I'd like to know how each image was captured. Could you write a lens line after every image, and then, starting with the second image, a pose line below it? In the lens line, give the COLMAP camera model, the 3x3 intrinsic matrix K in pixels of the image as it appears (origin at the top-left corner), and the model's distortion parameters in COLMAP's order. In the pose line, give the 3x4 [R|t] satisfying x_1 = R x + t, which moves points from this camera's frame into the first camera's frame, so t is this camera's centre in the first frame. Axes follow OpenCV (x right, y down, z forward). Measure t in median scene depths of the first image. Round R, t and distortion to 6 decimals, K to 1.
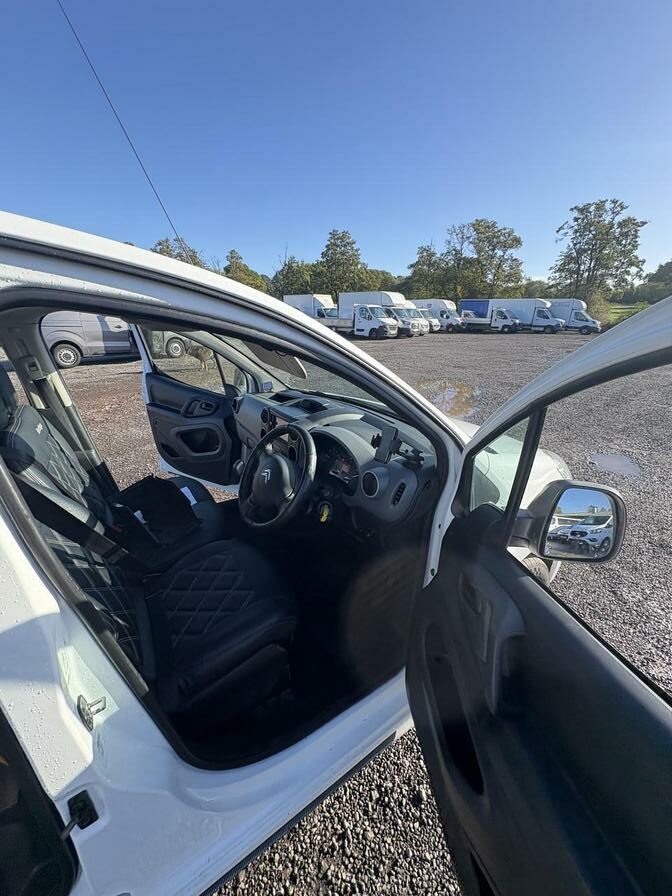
lens RADIAL K [[351.9, 0, 335.8], [0, 351.9, 452.3], [0, 0, 1]] dist [0.000529, 0.000091]
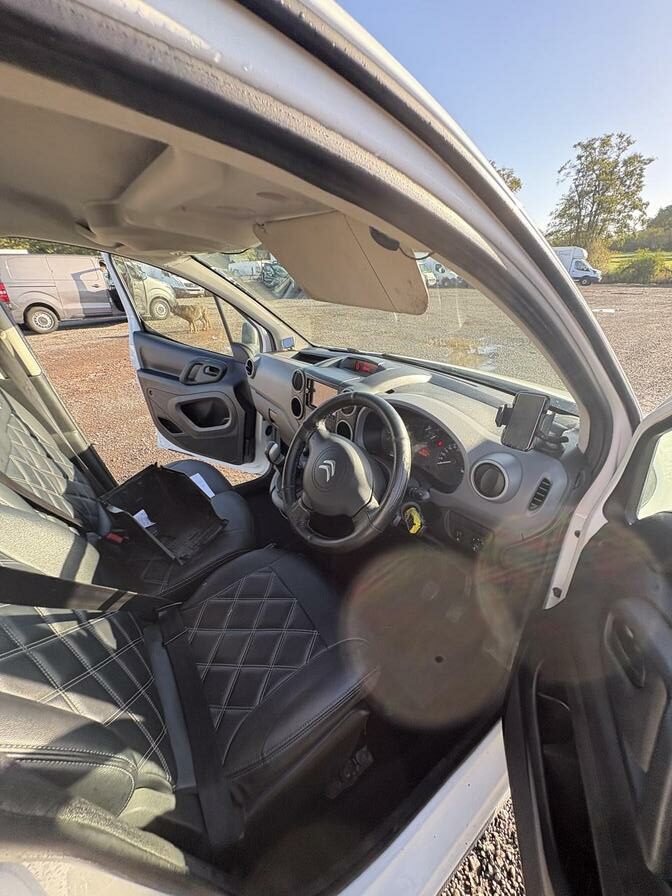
lens RADIAL K [[350.6, 0, 332.7], [0, 350.6, 450.1], [0, 0, 1]] dist [-0.001901, -0.000140]
pose [[0.999477, -0.030184, 0.011606, -0.105715], [0.028875, 0.994573, 0.099952, -0.021580], [-0.014560, -0.099565, 0.994925, 0.174944]]
